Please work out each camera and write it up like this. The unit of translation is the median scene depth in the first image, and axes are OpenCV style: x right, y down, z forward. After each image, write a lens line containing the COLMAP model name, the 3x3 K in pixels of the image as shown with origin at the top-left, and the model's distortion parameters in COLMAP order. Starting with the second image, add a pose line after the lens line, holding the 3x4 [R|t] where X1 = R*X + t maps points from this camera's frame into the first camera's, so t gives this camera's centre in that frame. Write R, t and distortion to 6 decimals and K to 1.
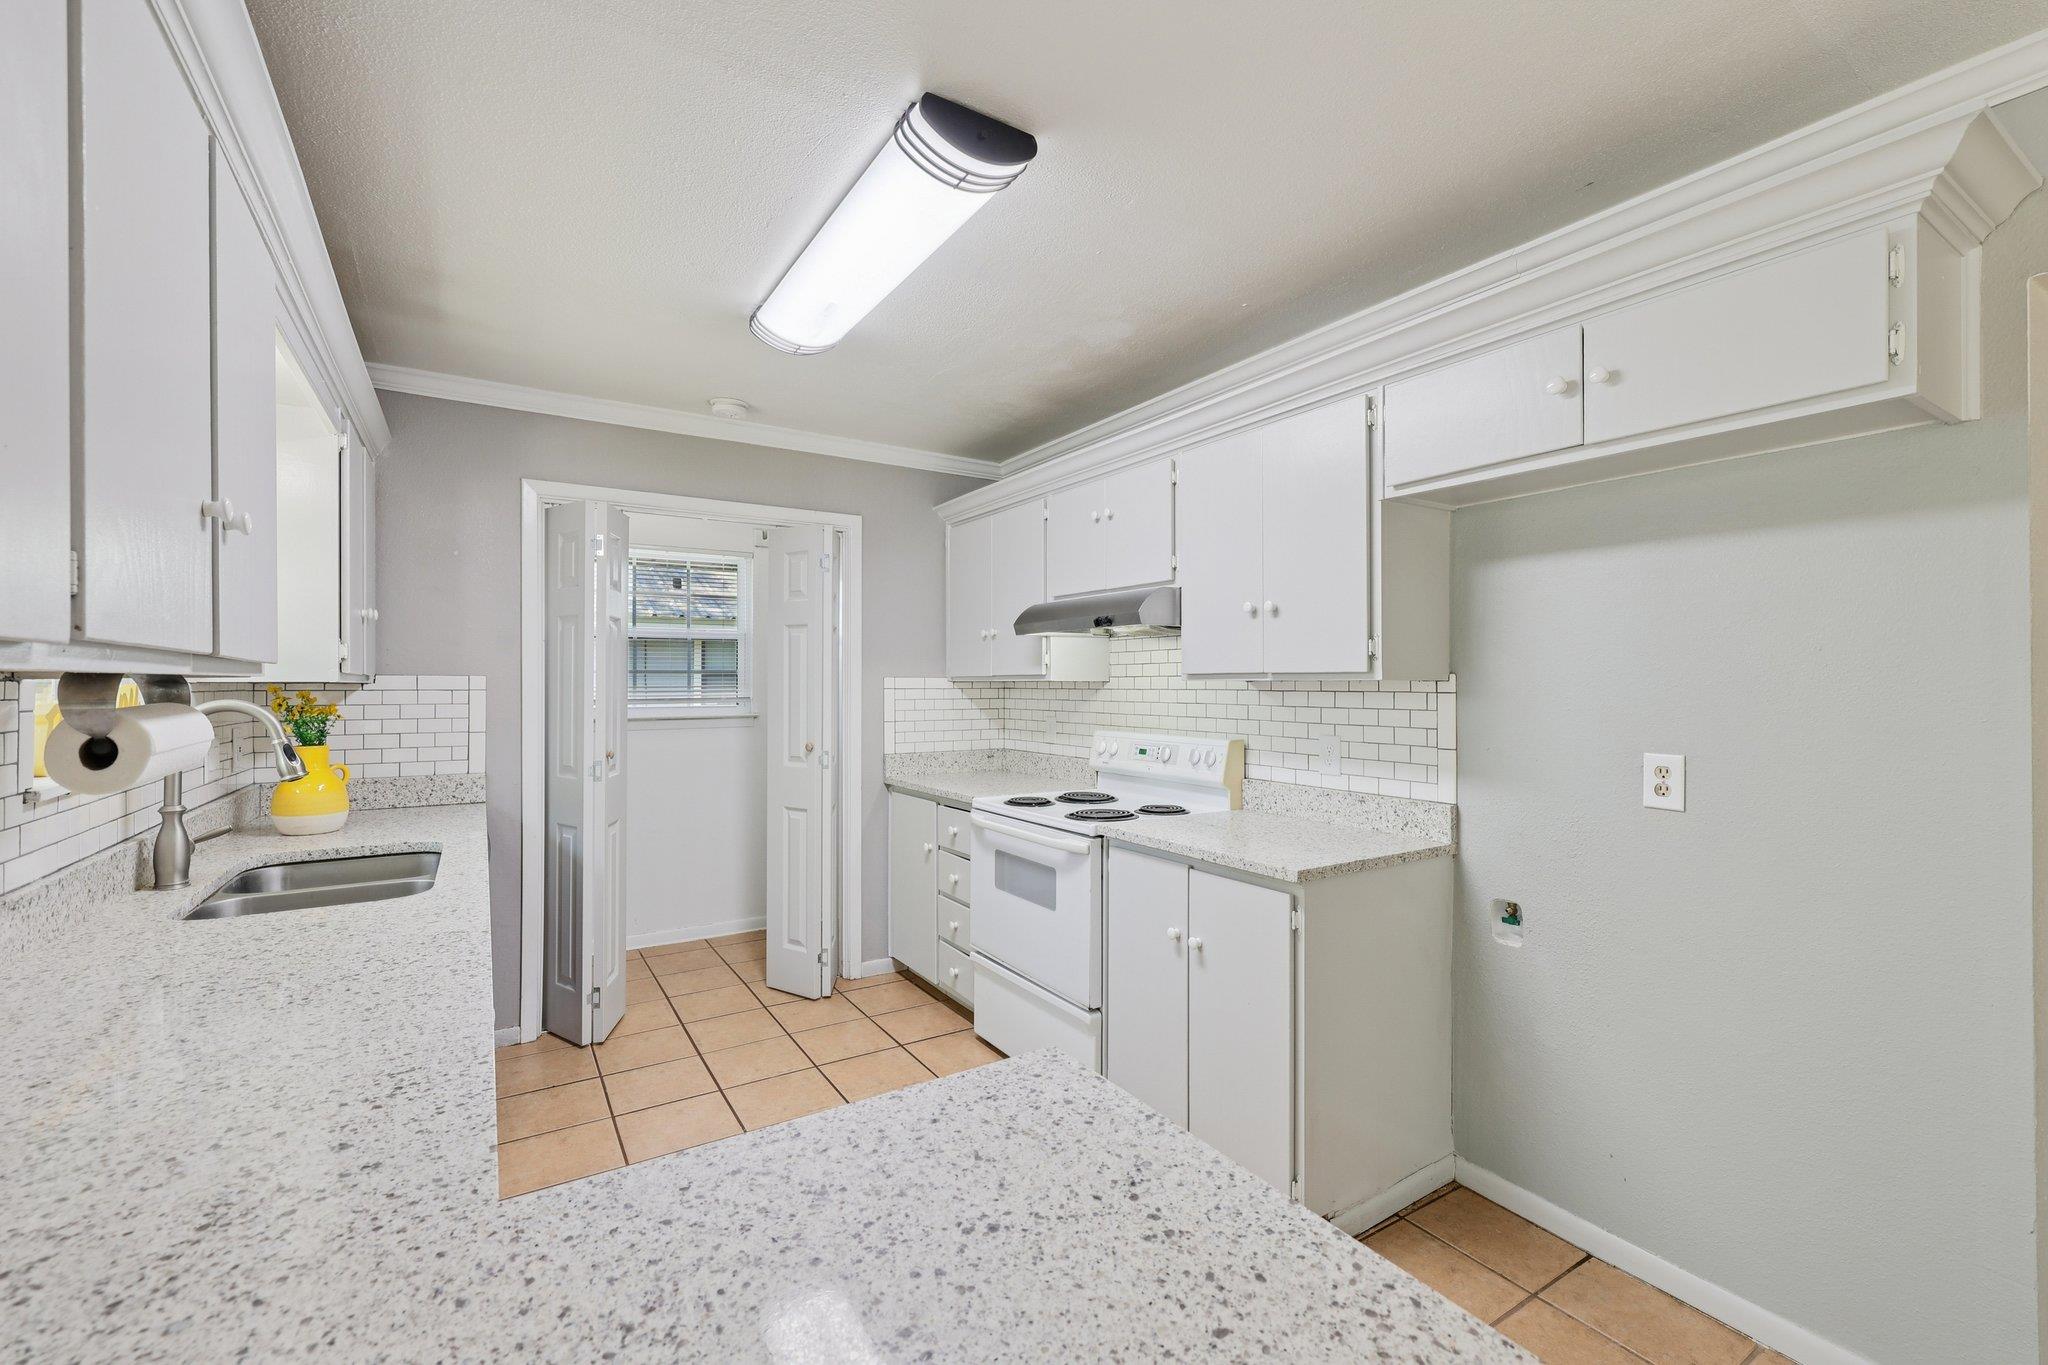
lens RADIAL K [[861.6, 0, 1026.6], [0, 861.6, 681.2], [0, 0, 1]] dist [0.000064, 0.000562]
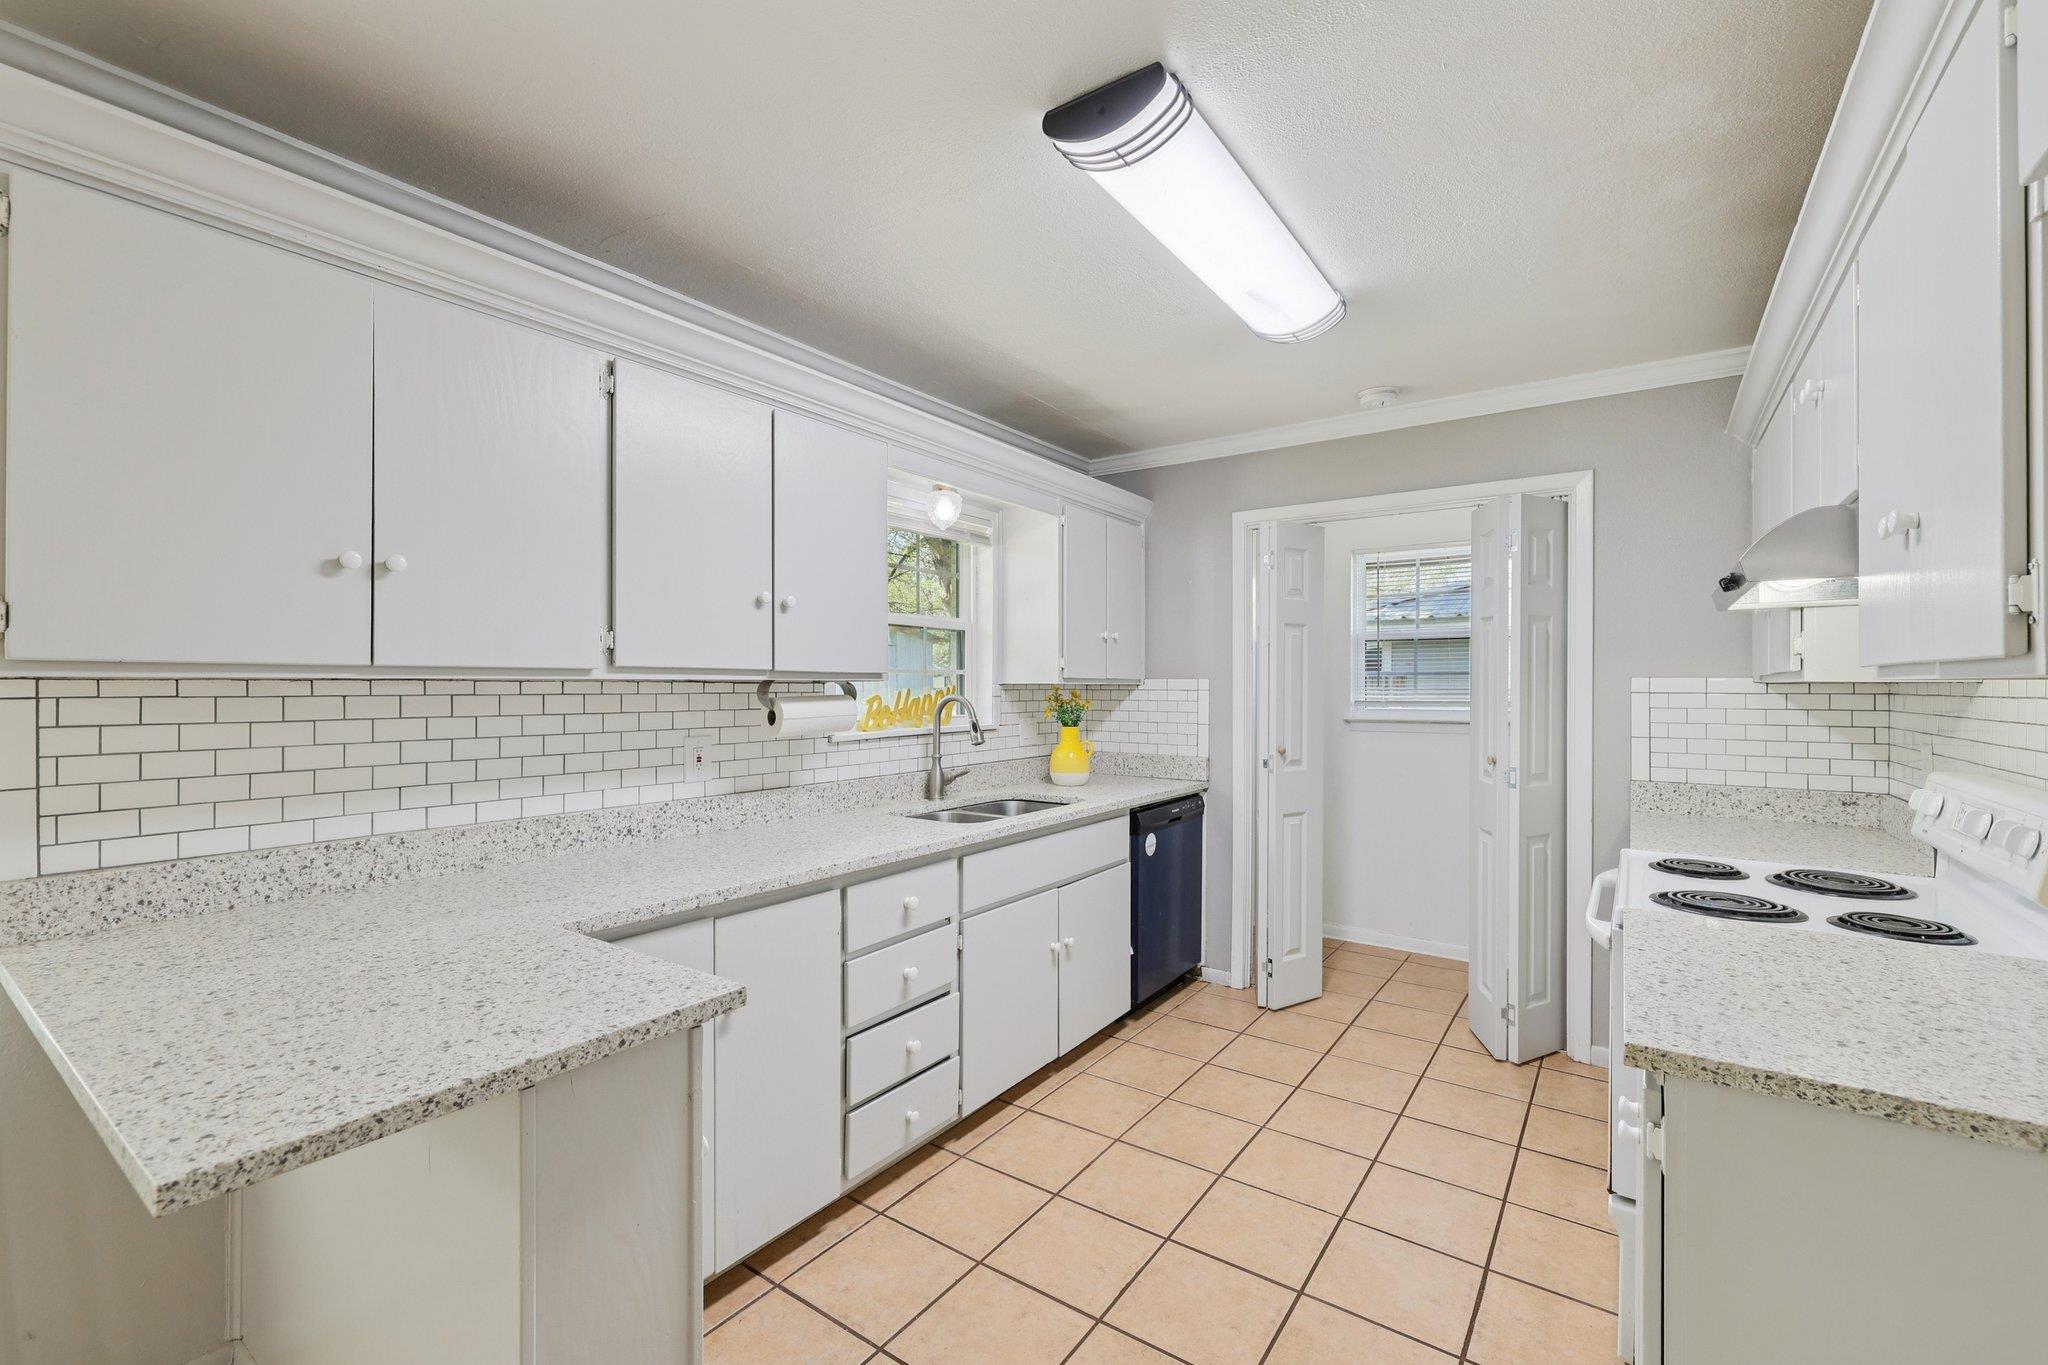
lens RADIAL K [[861.6, 0, 1028.0], [0, 861.6, 686.1], [0, 0, 1]] dist [0.000064, 0.000562]
pose [[0.380237, 0.001111, -0.924888, 0.461714], [0.001178, 0.999998, 0.001686, 0.001503], [0.924888, -0.001731, 0.380235, 0.323980]]
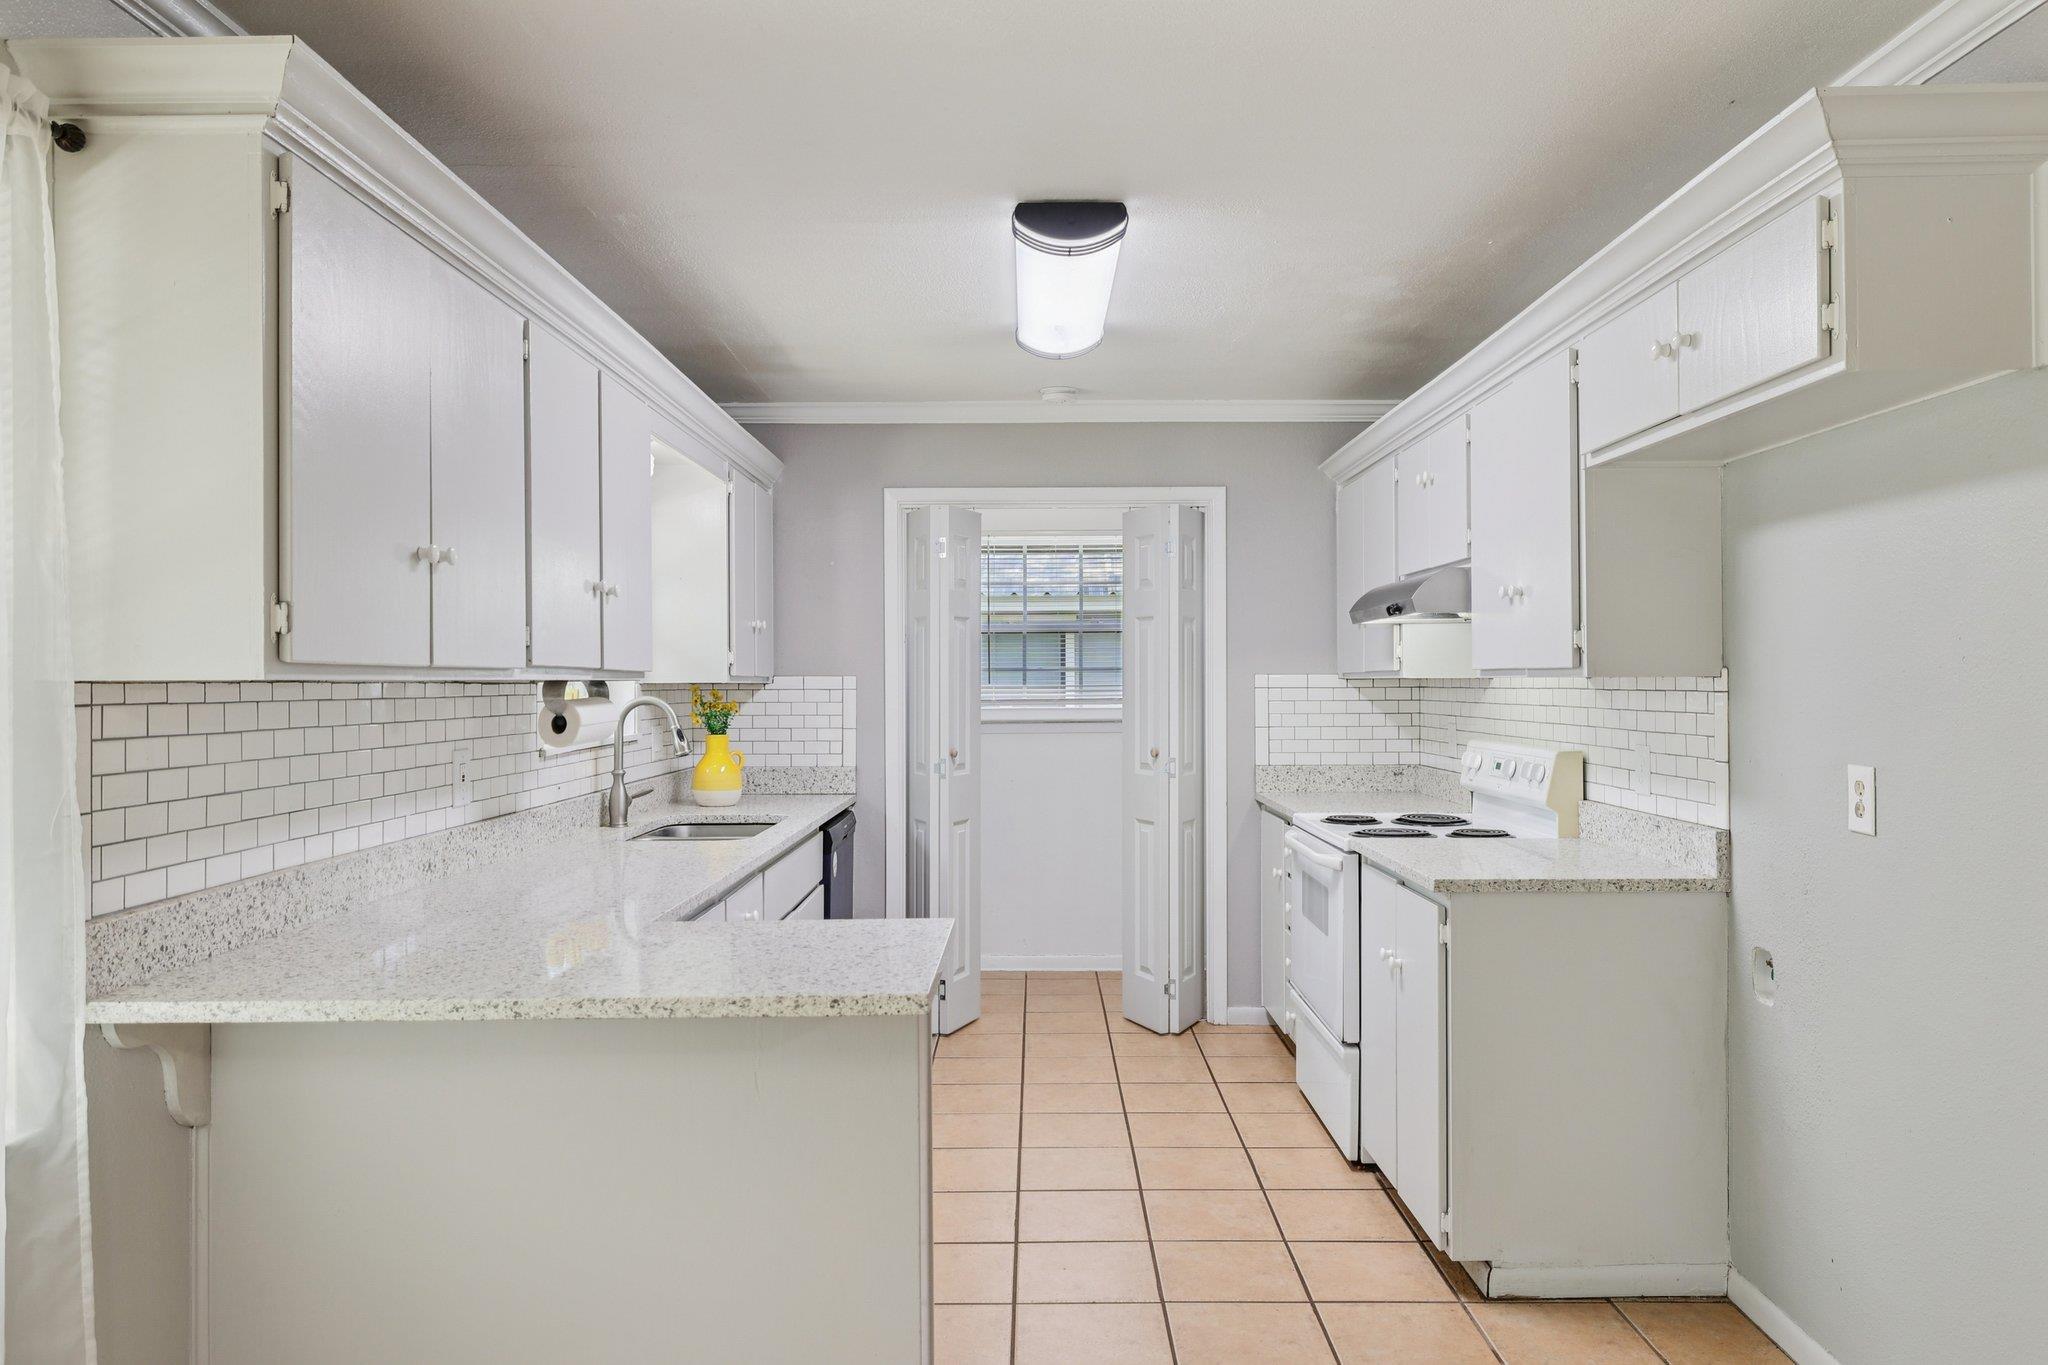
lens RADIAL K [[1374.4, 0, 1025.5], [0, 1374.4, 678.6], [0, 0, 1]] dist [0.005736, 0.007008]
pose [[0.841010, -0.005006, -0.540997, 0.527927], [0.005793, 0.999983, -0.000248, -0.001991], [0.540989, -0.002926, 0.841024, -0.360219]]
